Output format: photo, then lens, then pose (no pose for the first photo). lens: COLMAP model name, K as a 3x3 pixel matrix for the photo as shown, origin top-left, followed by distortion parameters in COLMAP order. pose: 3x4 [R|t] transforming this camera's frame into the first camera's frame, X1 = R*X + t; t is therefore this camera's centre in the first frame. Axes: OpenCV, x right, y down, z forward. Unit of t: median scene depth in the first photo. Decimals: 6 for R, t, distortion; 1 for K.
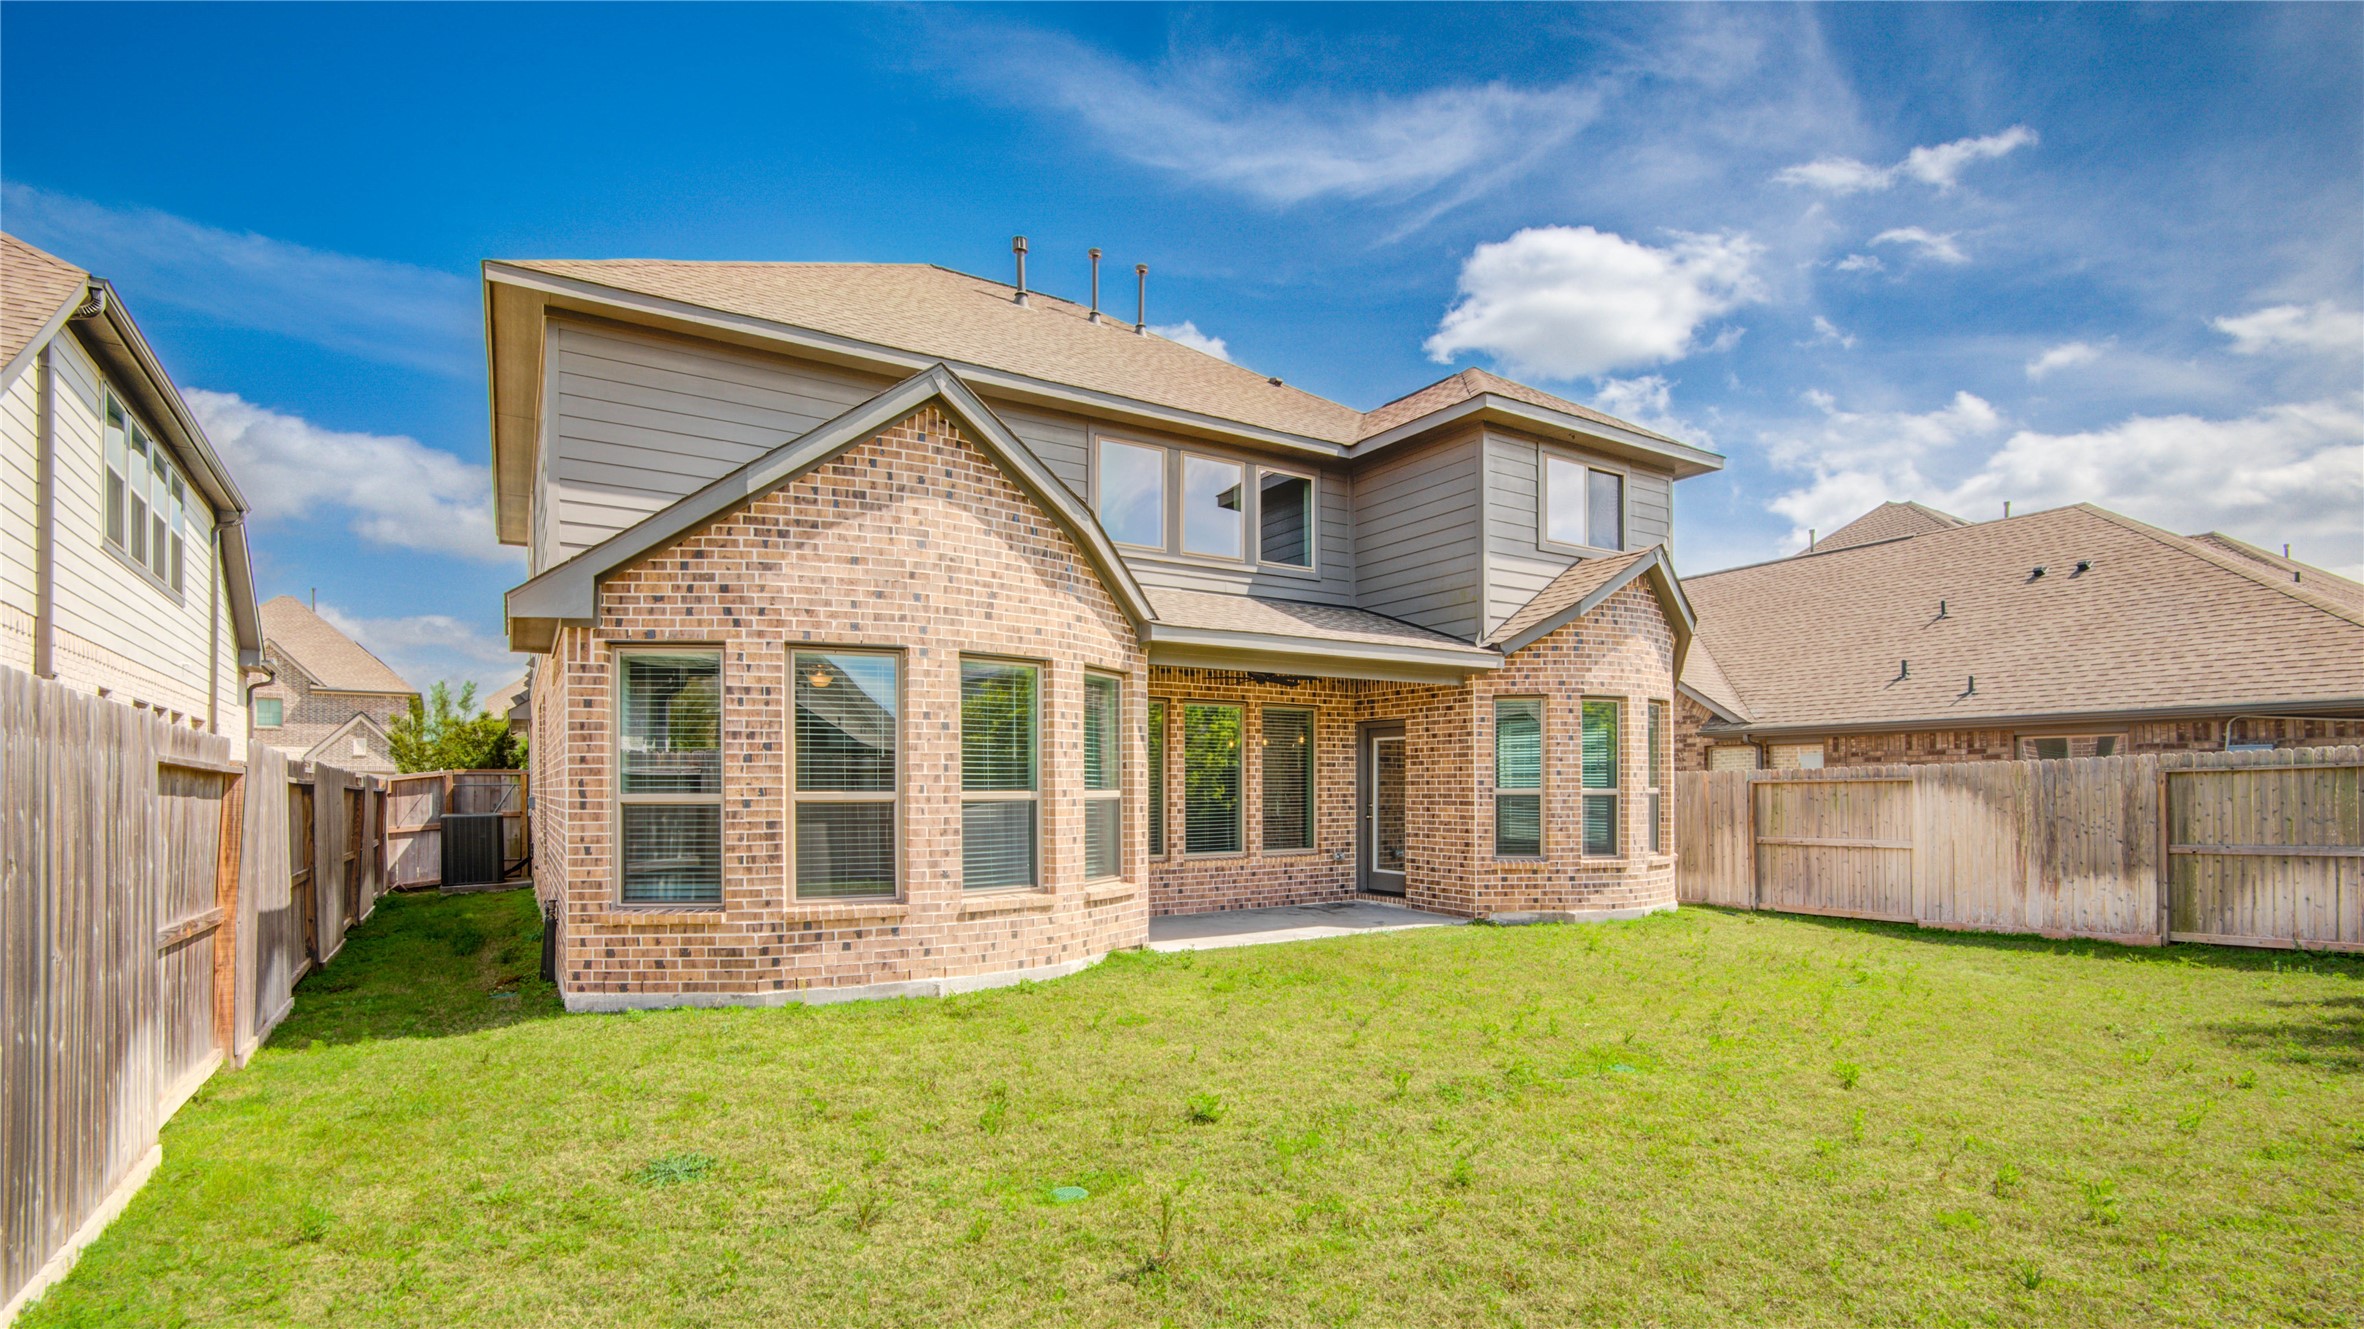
lens RADIAL K [[1074.9, 0, 1178.4], [0, 1074.9, 781.1], [0, 0, 1]] dist [-0.003040, -0.000537]
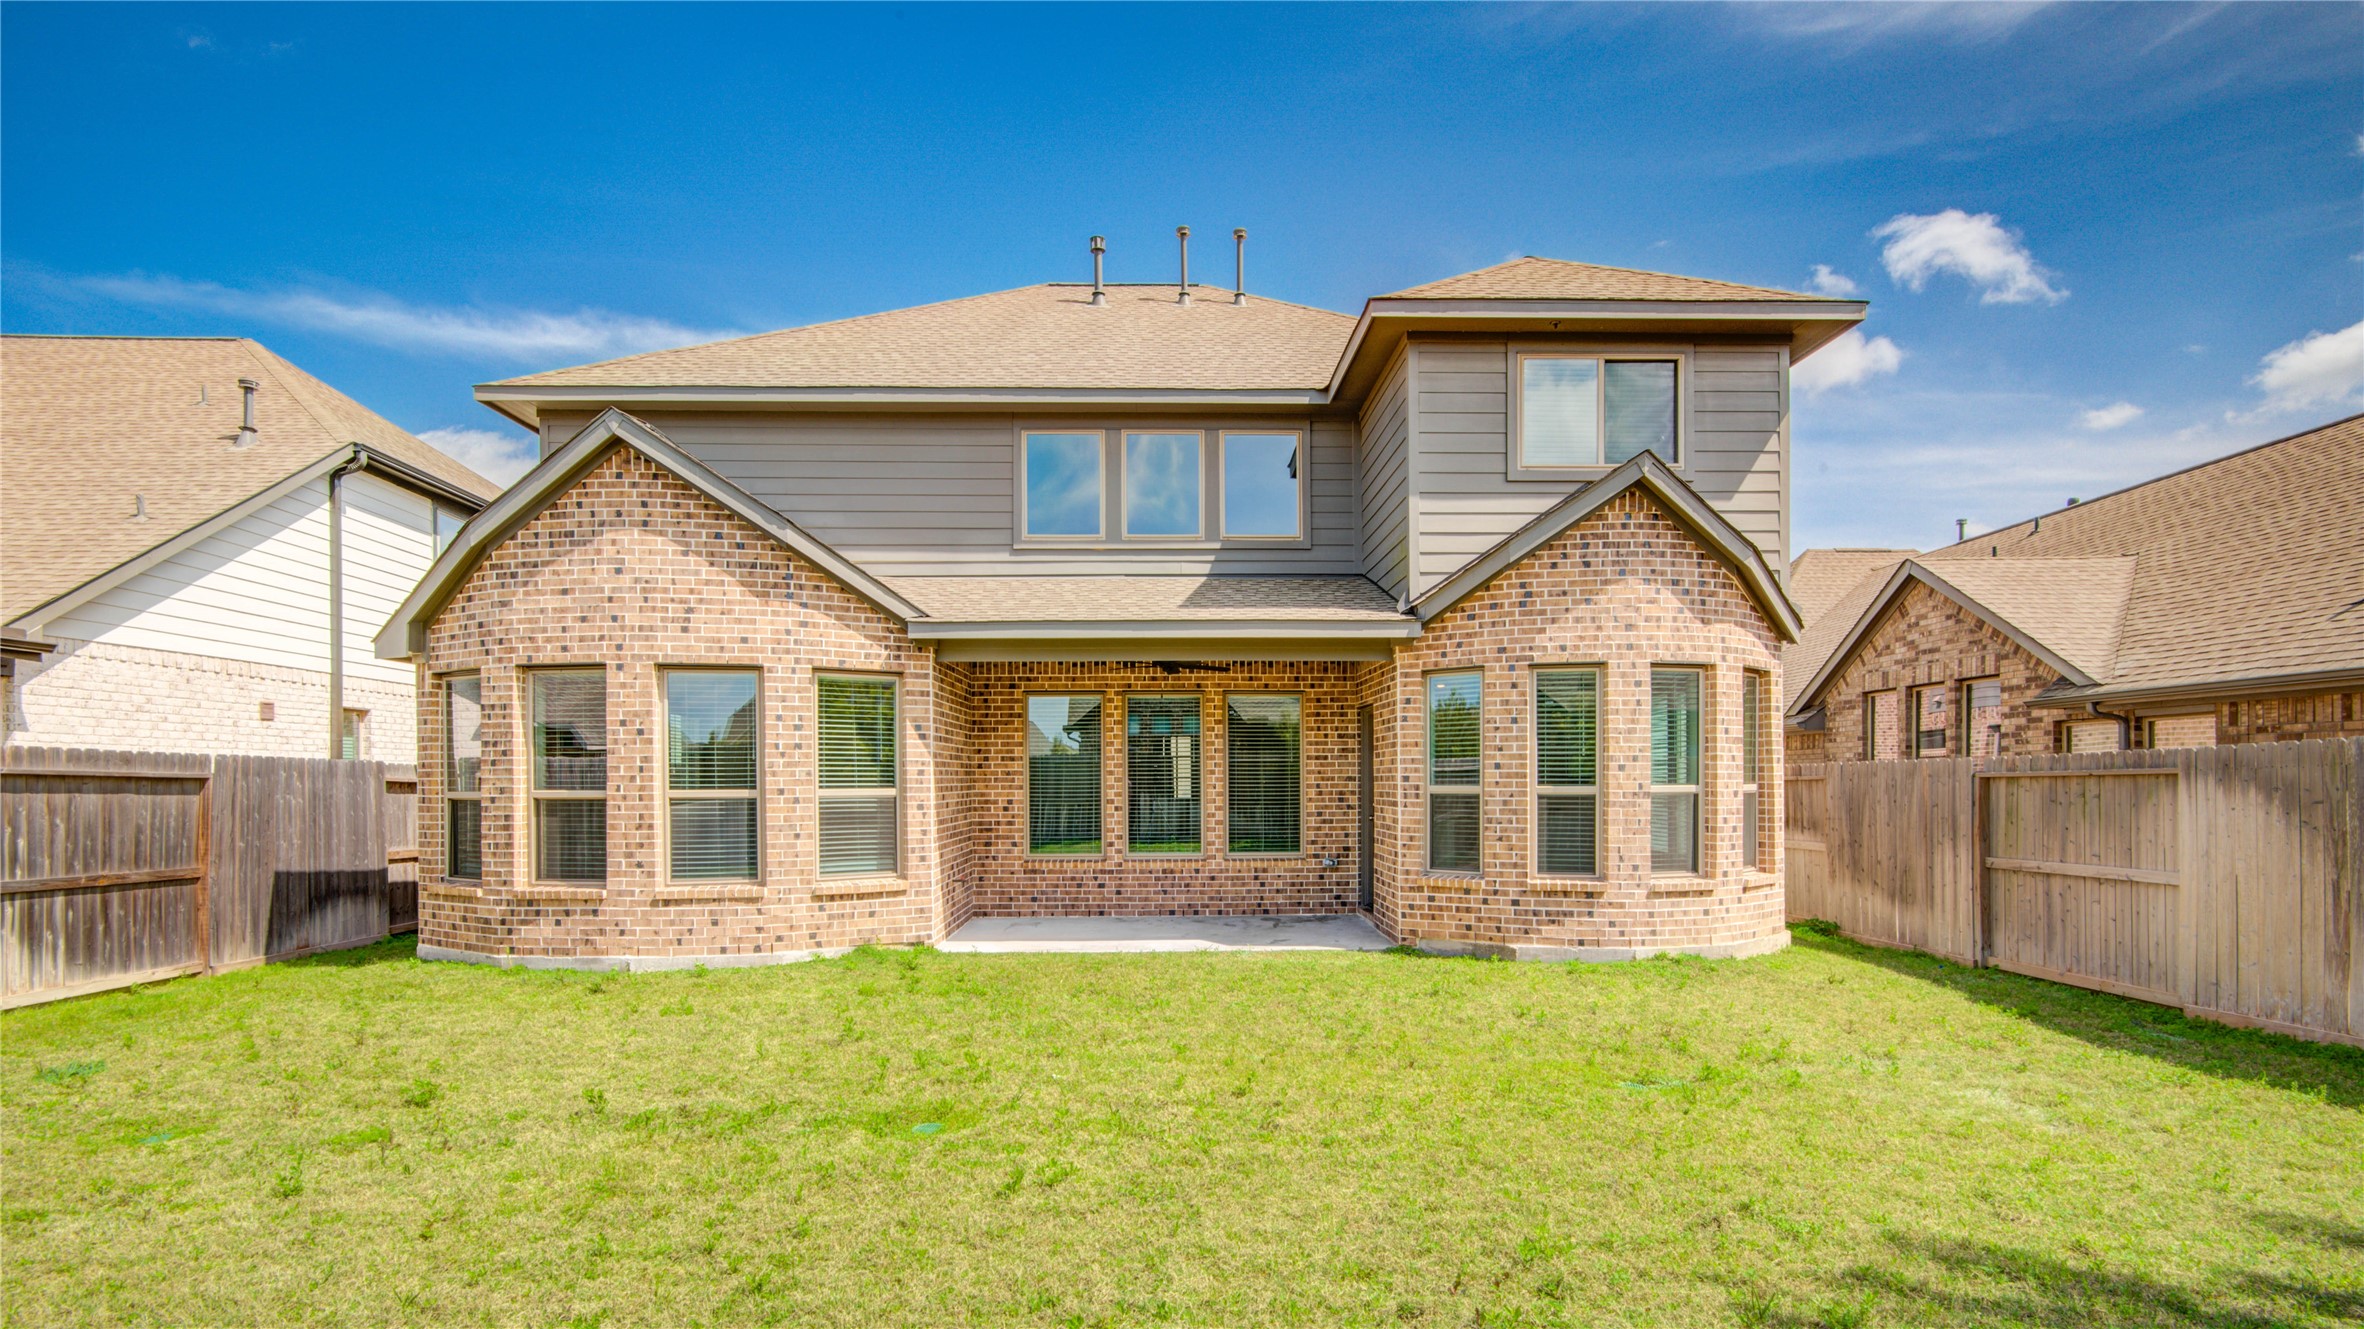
lens RADIAL K [[1068.9, 0, 1178.7], [0, 1068.9, 788.1], [0, 0, 1]] dist [0.026371, -0.025224]
pose [[0.860991, 0.002541, -0.508614, 0.773155], [0.004944, 0.999898, 0.013363, -0.004546], [0.508596, -0.014020, 0.860891, 0.298721]]
